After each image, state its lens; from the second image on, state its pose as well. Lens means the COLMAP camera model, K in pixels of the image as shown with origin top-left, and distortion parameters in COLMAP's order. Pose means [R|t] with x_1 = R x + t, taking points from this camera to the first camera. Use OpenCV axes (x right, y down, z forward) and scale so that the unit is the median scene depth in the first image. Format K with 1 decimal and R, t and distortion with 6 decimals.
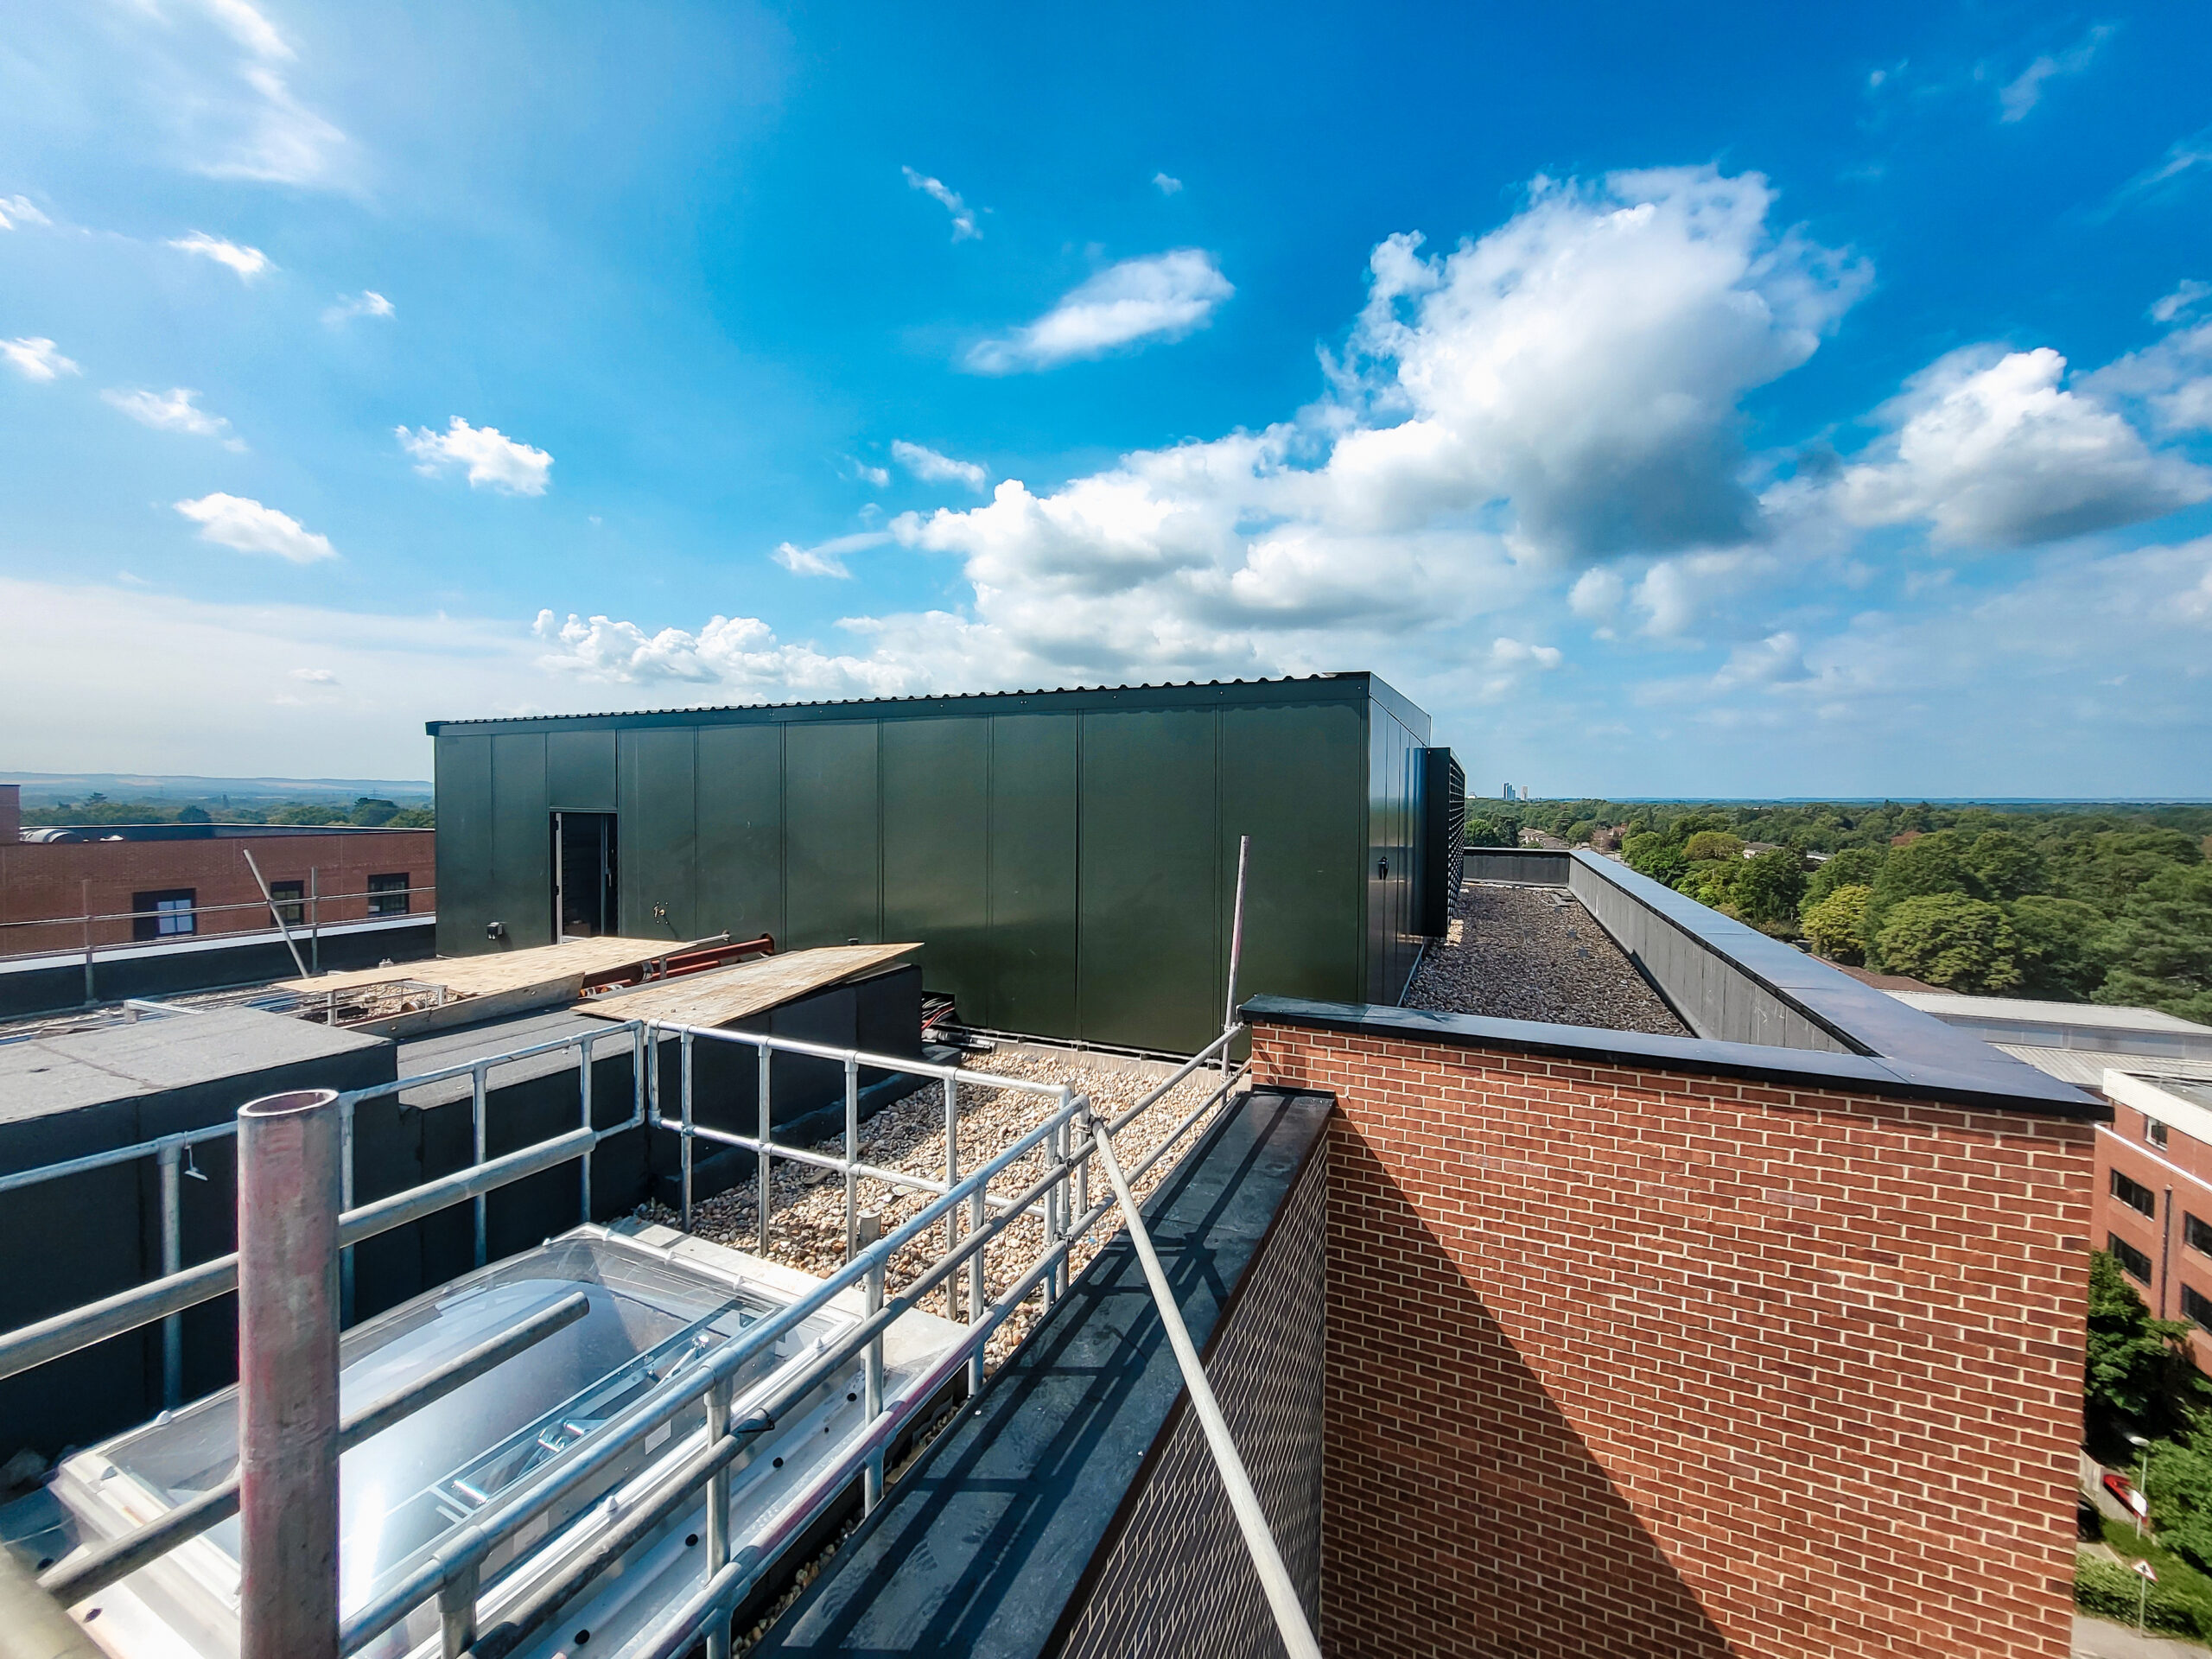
lens RADIAL K [[868.4, 0, 1099.5], [0, 868.4, 811.9], [0, 0, 1]] dist [0.000280, 0.000041]
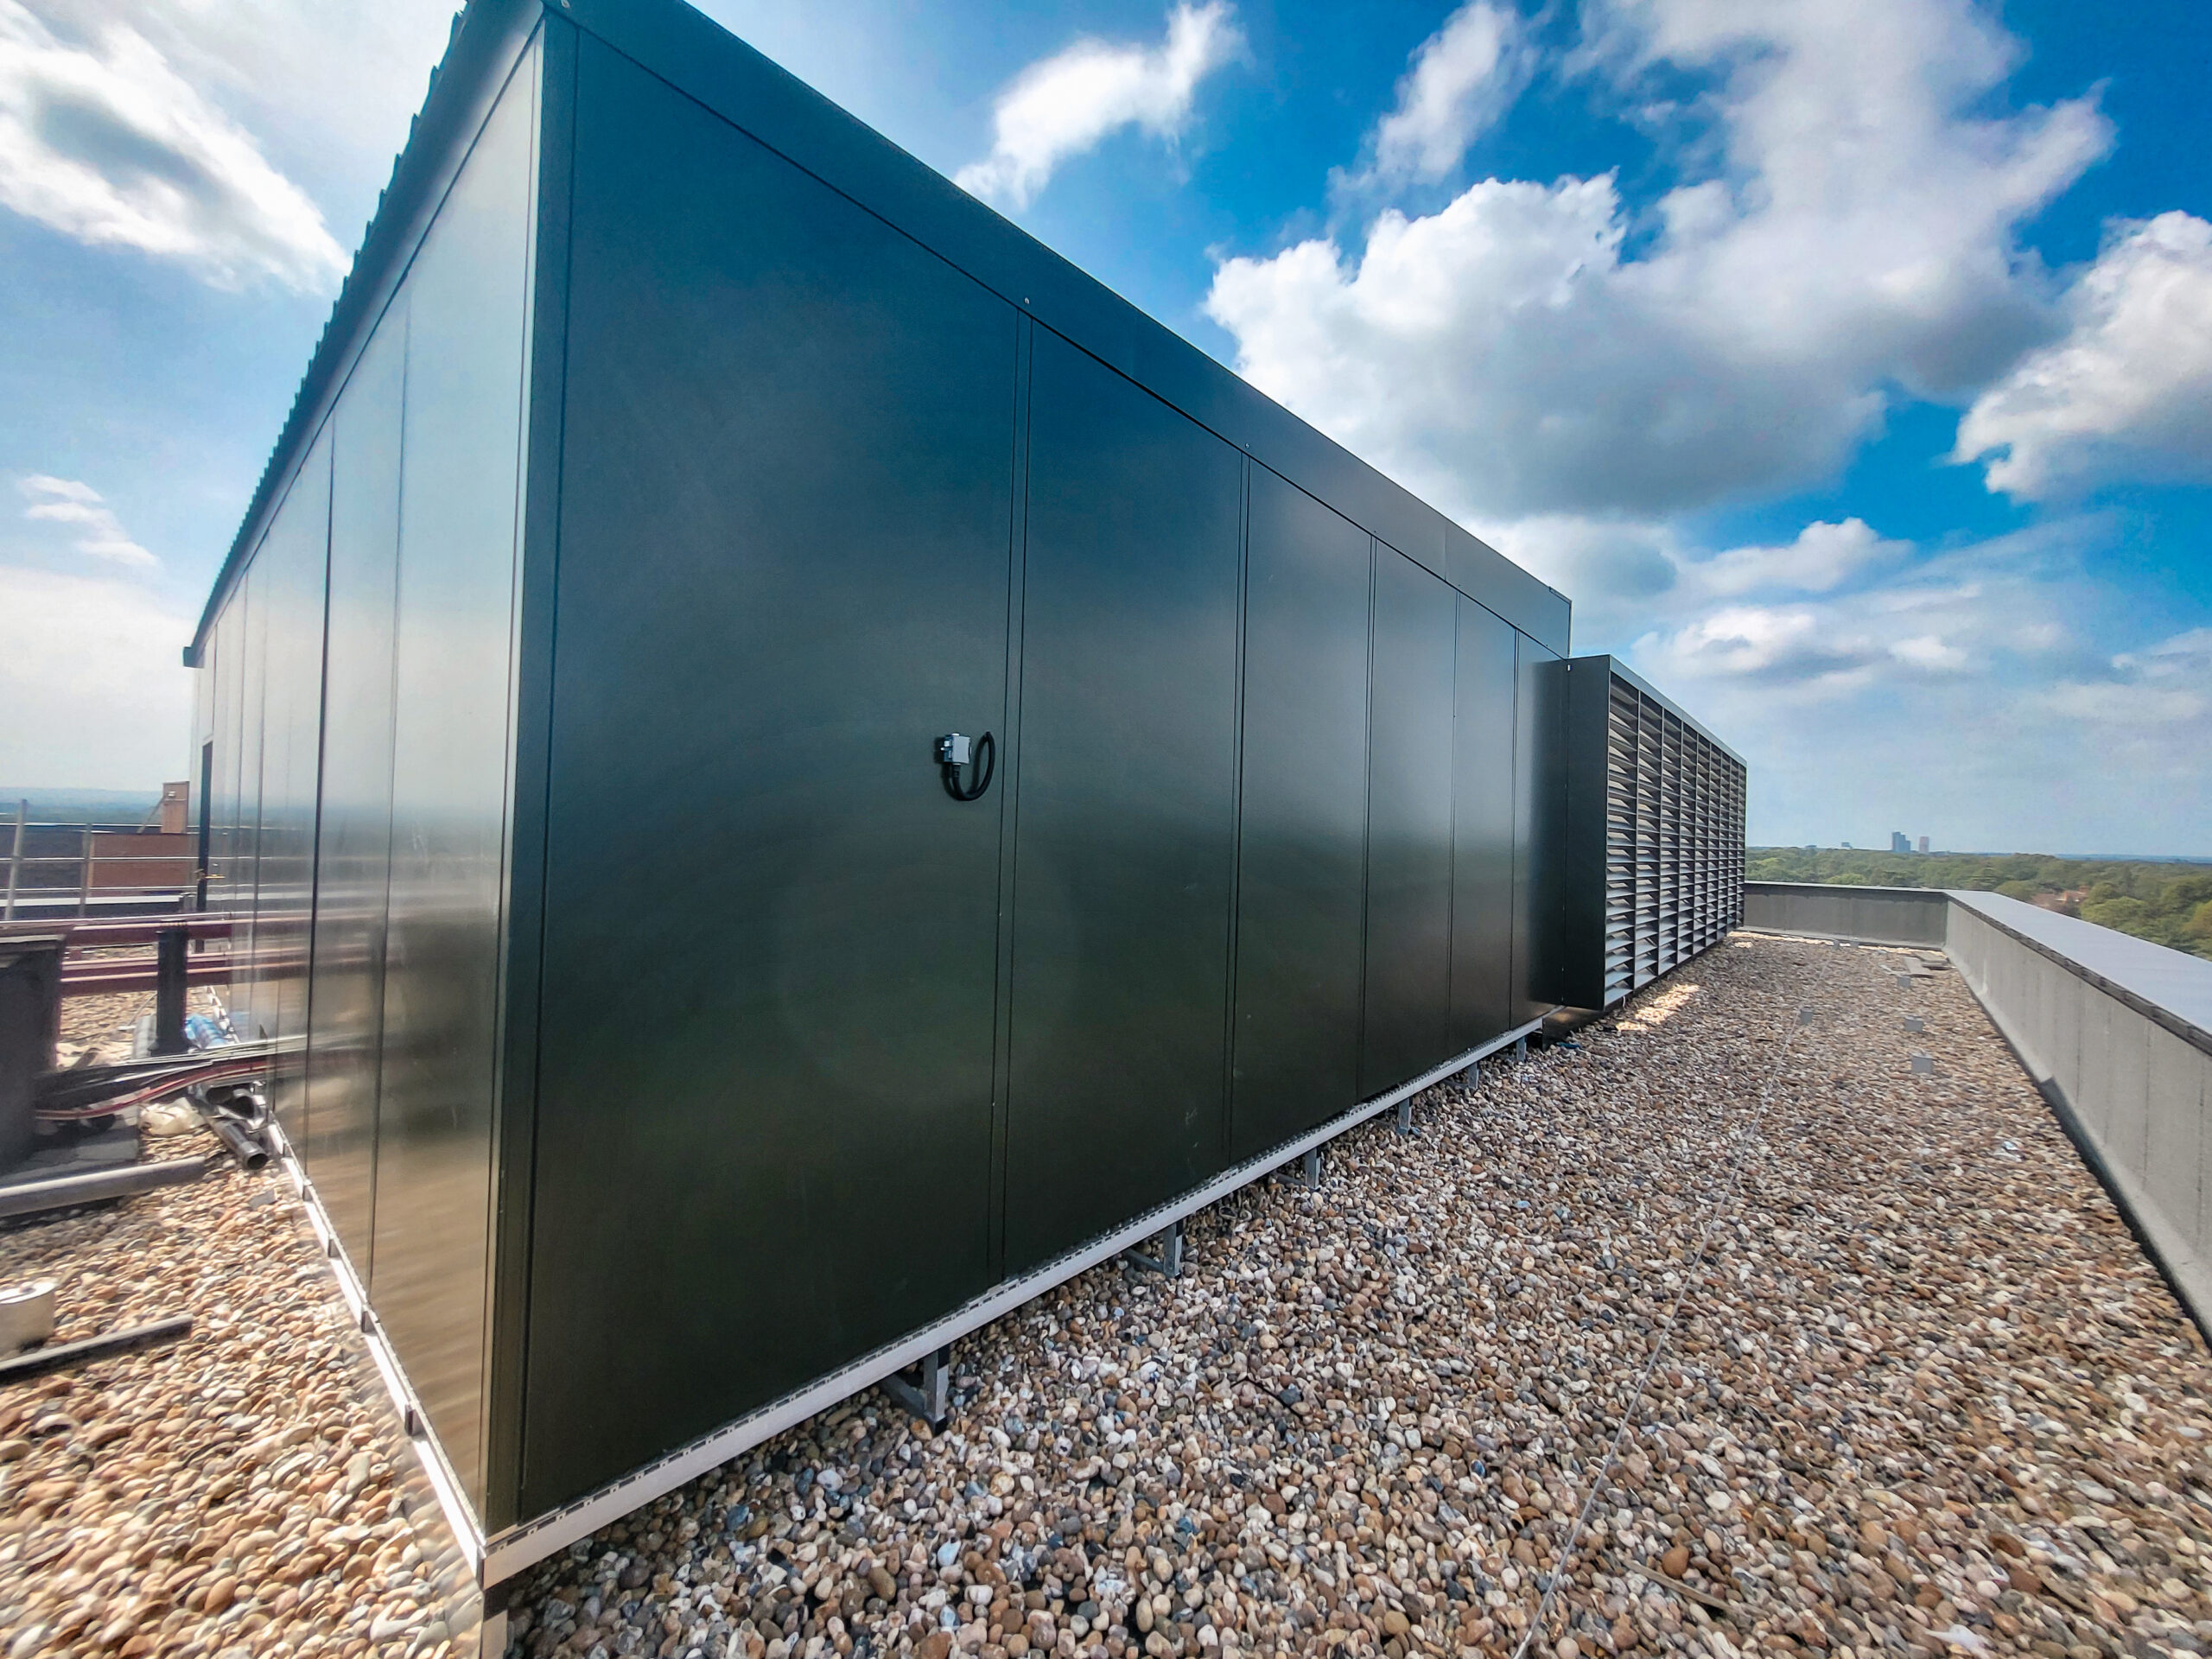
lens RADIAL K [[870.0, 0, 1104.6], [0, 870.0, 836.5], [0, 0, 1]] dist [0.000646, 0.000063]
pose [[0.955140, 0.013285, -0.295855, 0.230774], [-0.019485, 0.999648, -0.018020, 0.044763], [0.295512, 0.022976, 0.955063, 0.347109]]
